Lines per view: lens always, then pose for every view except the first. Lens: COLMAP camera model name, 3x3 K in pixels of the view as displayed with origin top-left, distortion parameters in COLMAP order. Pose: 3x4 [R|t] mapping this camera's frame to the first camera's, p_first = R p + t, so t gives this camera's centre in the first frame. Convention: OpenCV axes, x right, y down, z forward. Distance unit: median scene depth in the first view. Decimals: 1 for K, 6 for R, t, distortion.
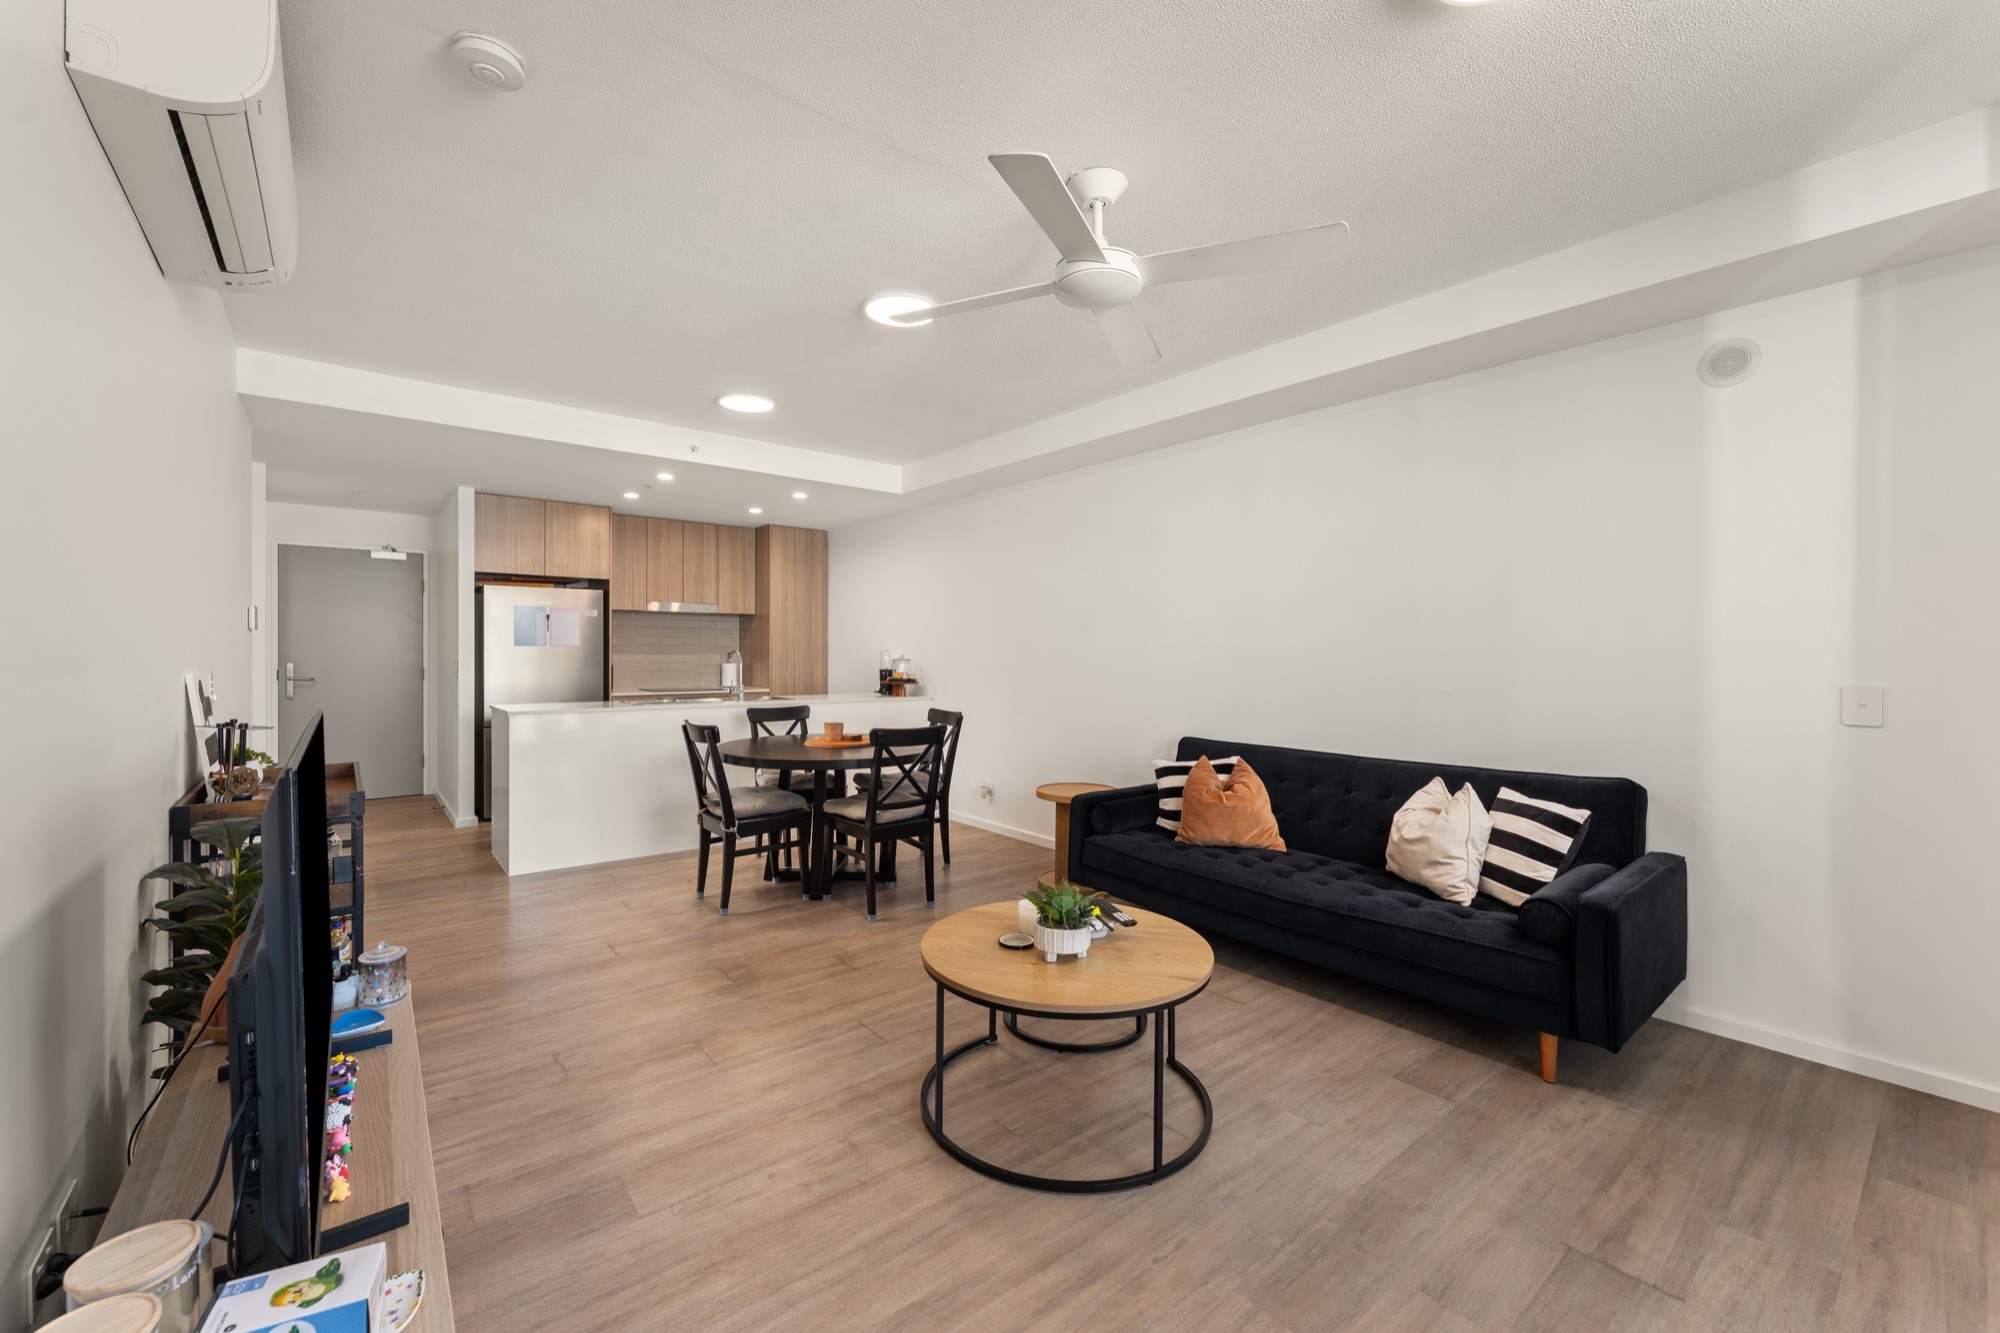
lens RADIAL K [[808.0, 0, 967.9], [0, 808.0, 659.0], [0, 0, 1]] dist [0.011825, -0.000436]
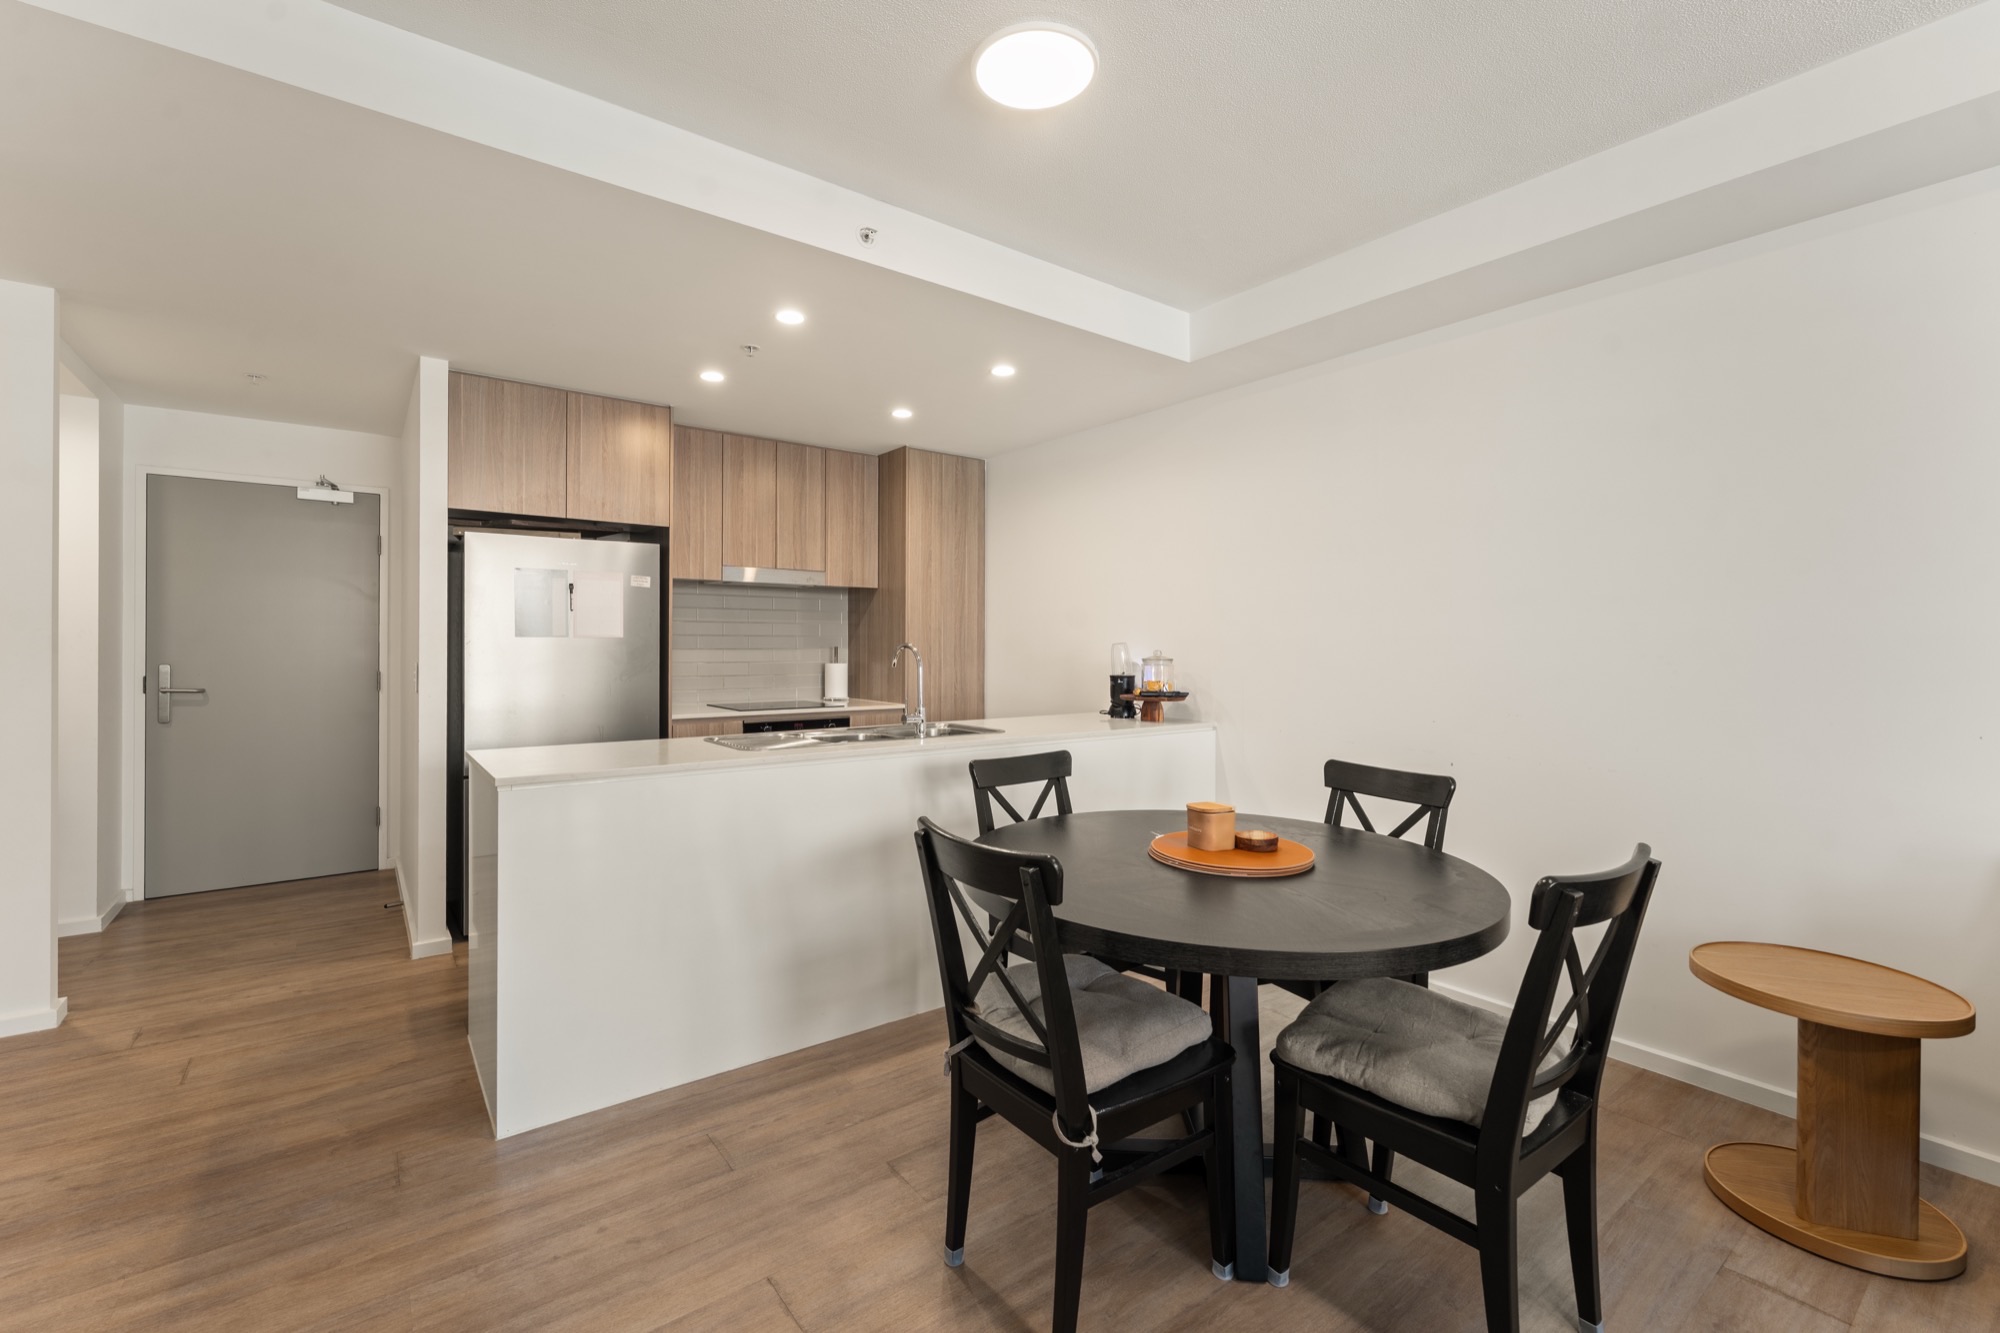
lens RADIAL K [[856.6, 0, 954.1], [0, 856.6, 644.0], [0, 0, 1]] dist [0.004134, 0.000439]
pose [[0.998976, -0.001229, -0.045223, -0.207133], [0.000795, 0.999954, -0.009607, -0.004677], [0.045233, 0.009561, 0.998931, 0.382240]]
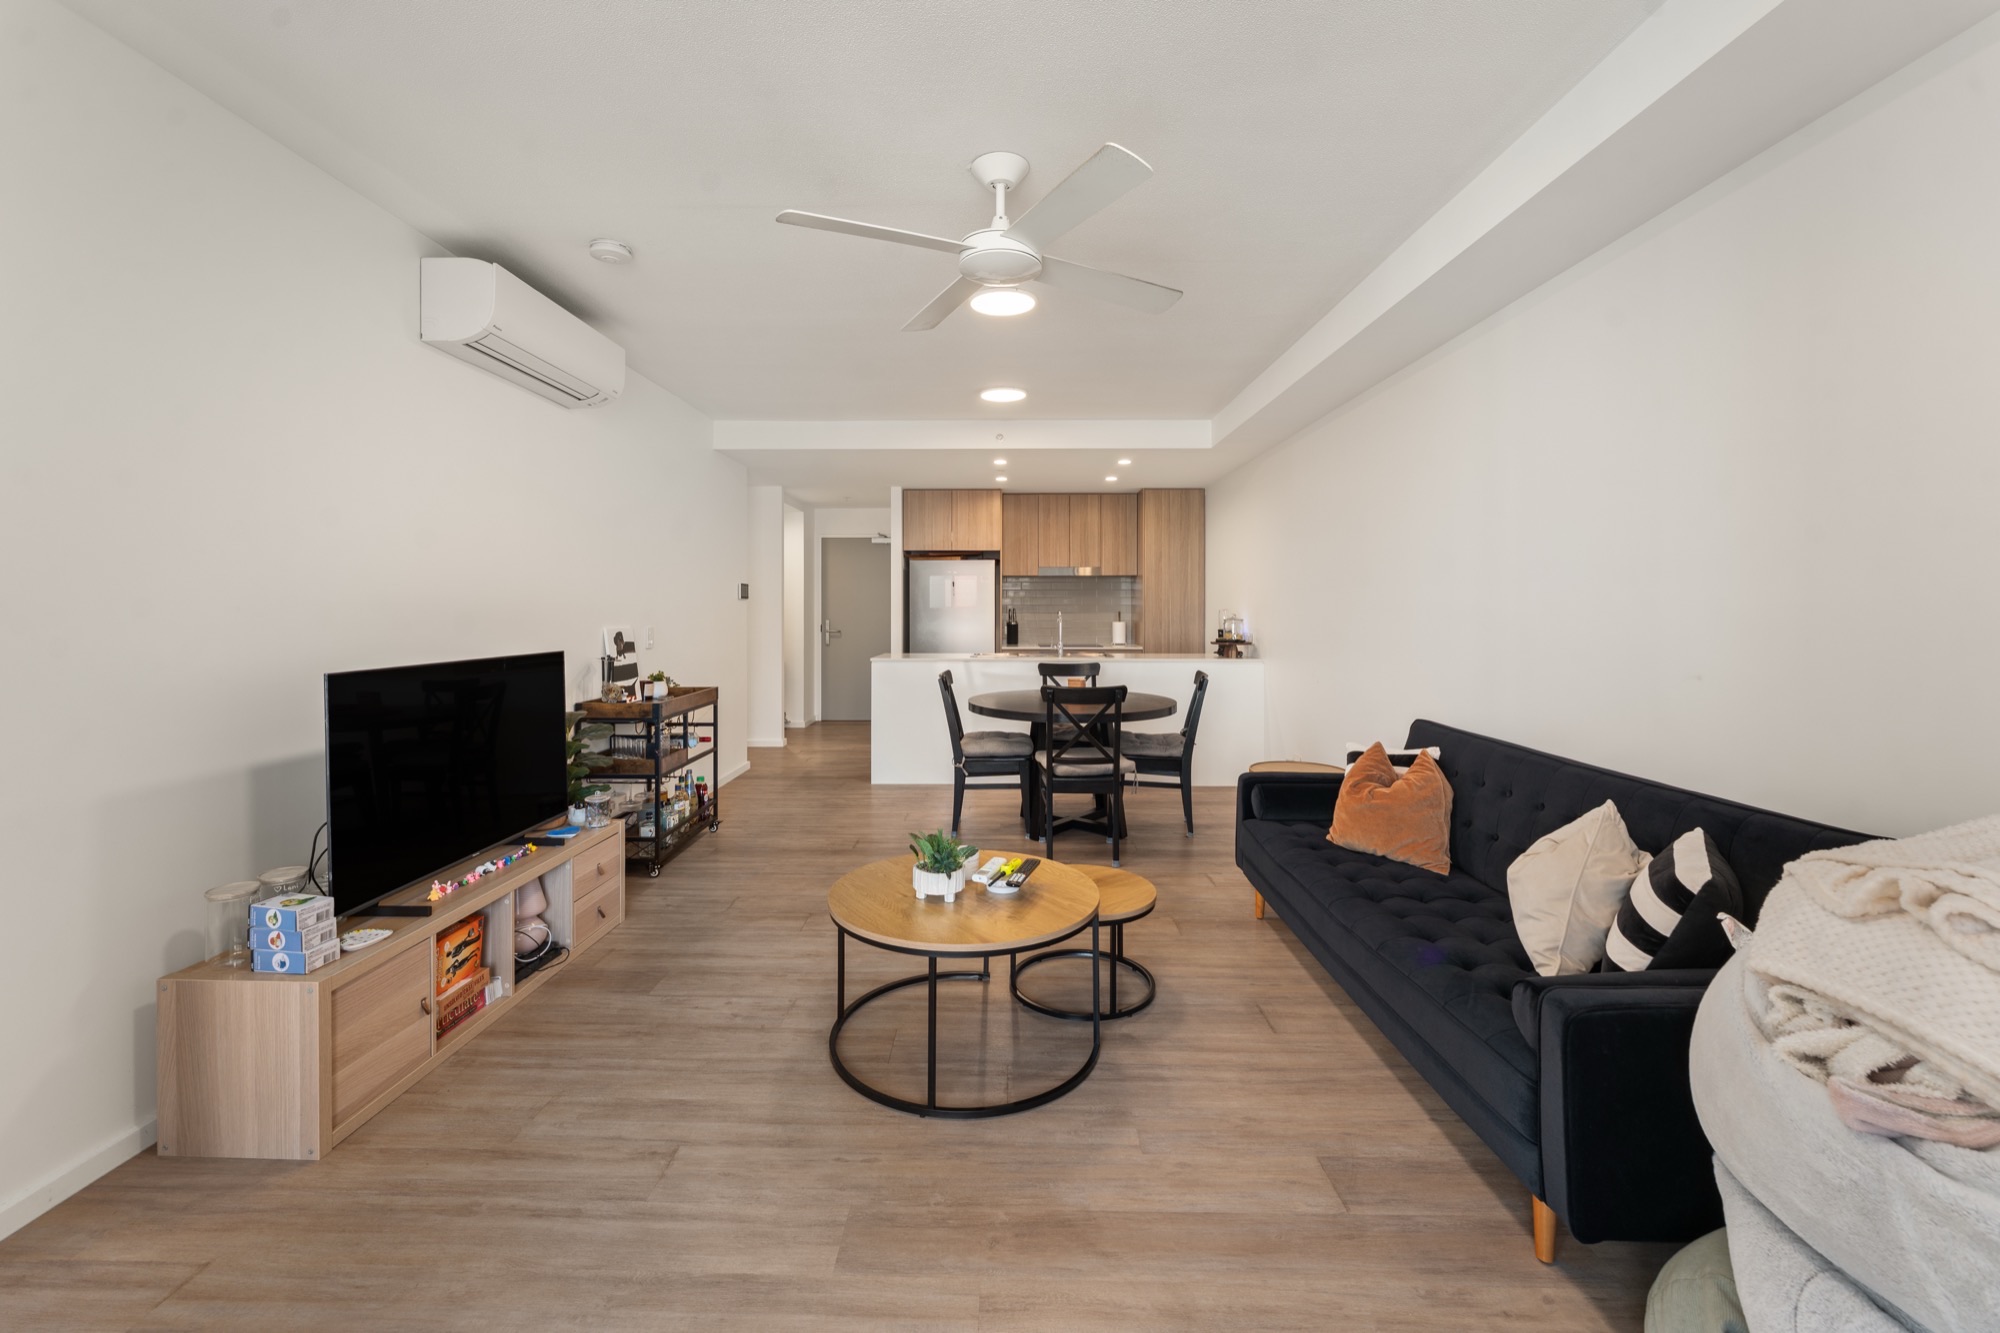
lens RADIAL K [[808.0, 0, 975.8], [0, 808.0, 613.8], [0, 0, 1]] dist [0.011825, -0.000436]
pose [[0.766195, -0.000933, -0.642607, 0.306432], [0.000612, 1.000000, -0.000722, -0.005385], [0.642608, 0.000160, 0.766195, 0.070901]]
